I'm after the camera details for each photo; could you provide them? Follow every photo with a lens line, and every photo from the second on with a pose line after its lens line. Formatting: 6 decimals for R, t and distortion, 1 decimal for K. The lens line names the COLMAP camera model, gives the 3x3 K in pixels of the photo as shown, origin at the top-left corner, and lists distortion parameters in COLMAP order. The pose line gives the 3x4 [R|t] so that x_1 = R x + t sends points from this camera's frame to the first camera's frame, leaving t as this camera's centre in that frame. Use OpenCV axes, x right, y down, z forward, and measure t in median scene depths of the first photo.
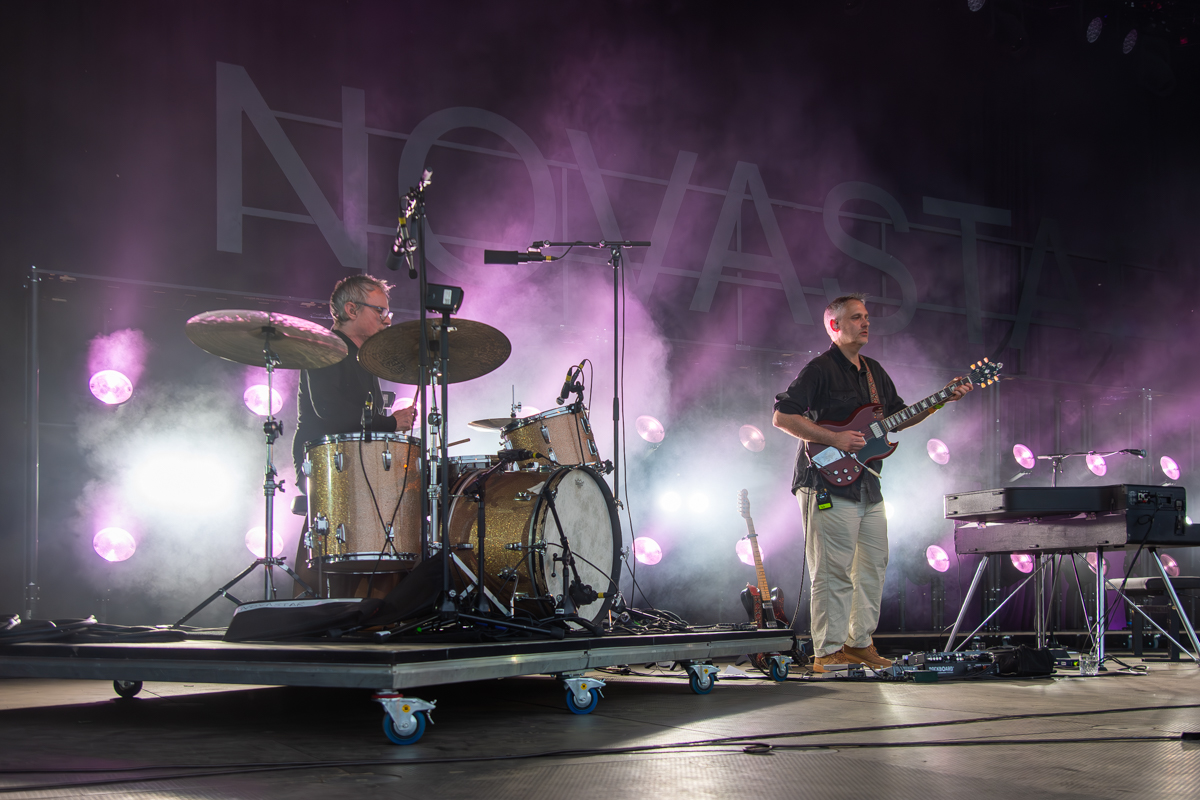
lens RADIAL K [[1282.9, 0, 599.4], [0, 1282.9, 571.5], [0, 0, 1]] dist [0.002470, -0.004809]
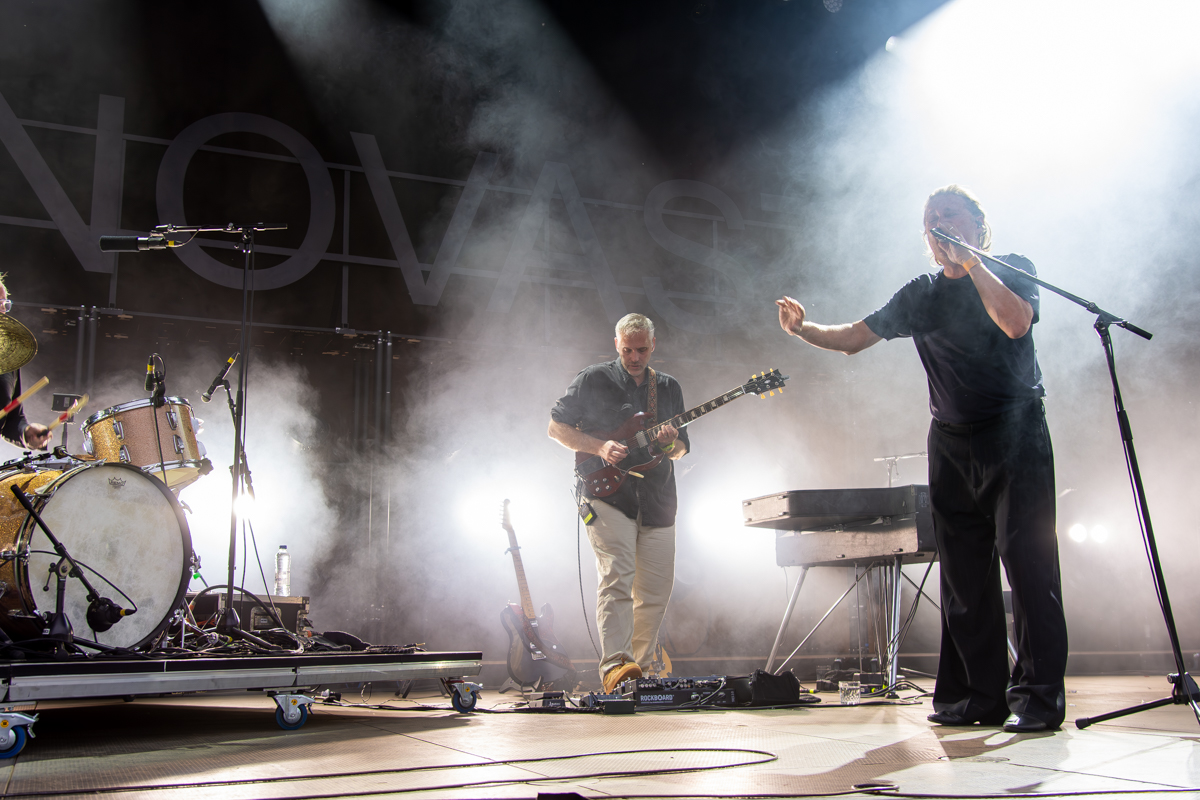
lens RADIAL K [[1247.6, 0, 600.0], [0, 1247.6, 400.0], [0, 0, 1]] dist [-0.003981, -0.002804]
pose [[0.997846, -0.018412, -0.062959, 0.365533], [0.008454, 0.987892, -0.154911, 0.009954], [0.065049, 0.154045, 0.985920, 0.174386]]
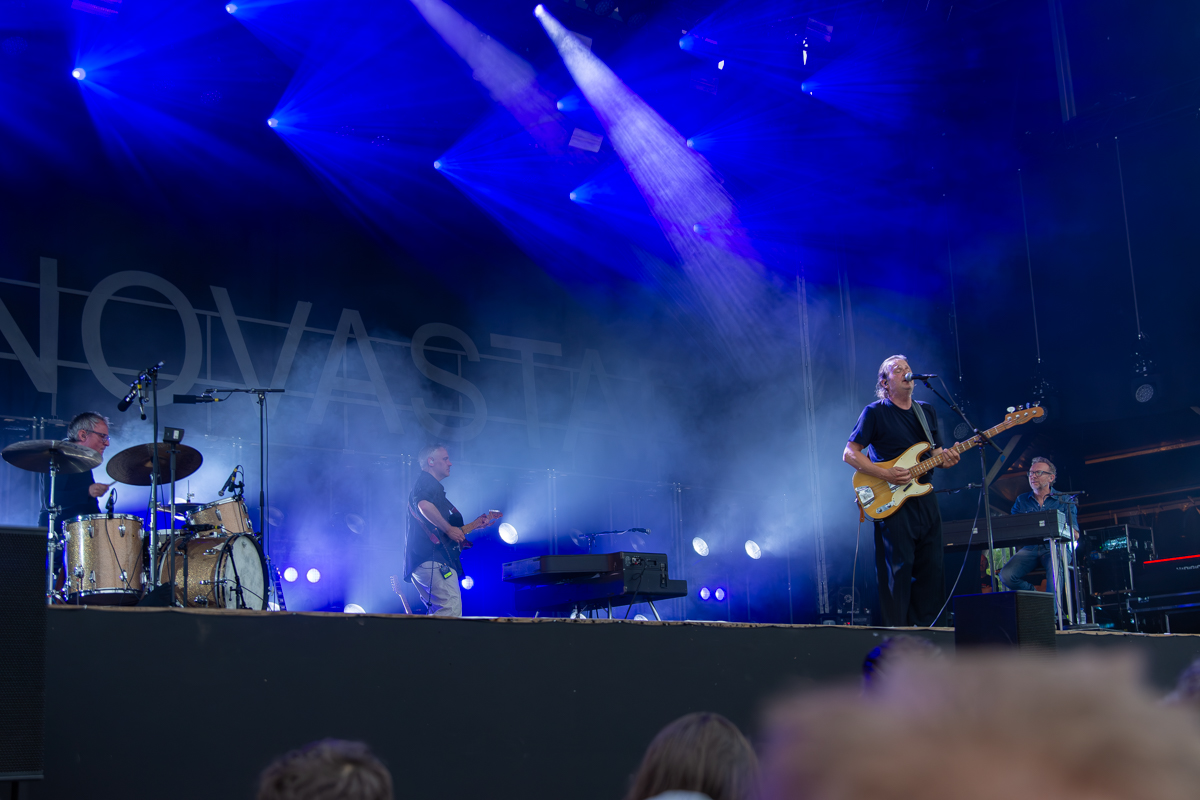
lens RADIAL K [[1619.8, 0, 600.0], [0, 1619.8, 400.0], [0, 0, 1]] dist [-0.021089, -0.041499]
pose [[0.966326, 0.011703, 0.257056, -0.106326], [0.037181, 0.982132, -0.184483, 0.141409], [-0.254622, 0.187828, 0.948624, -1.048942]]
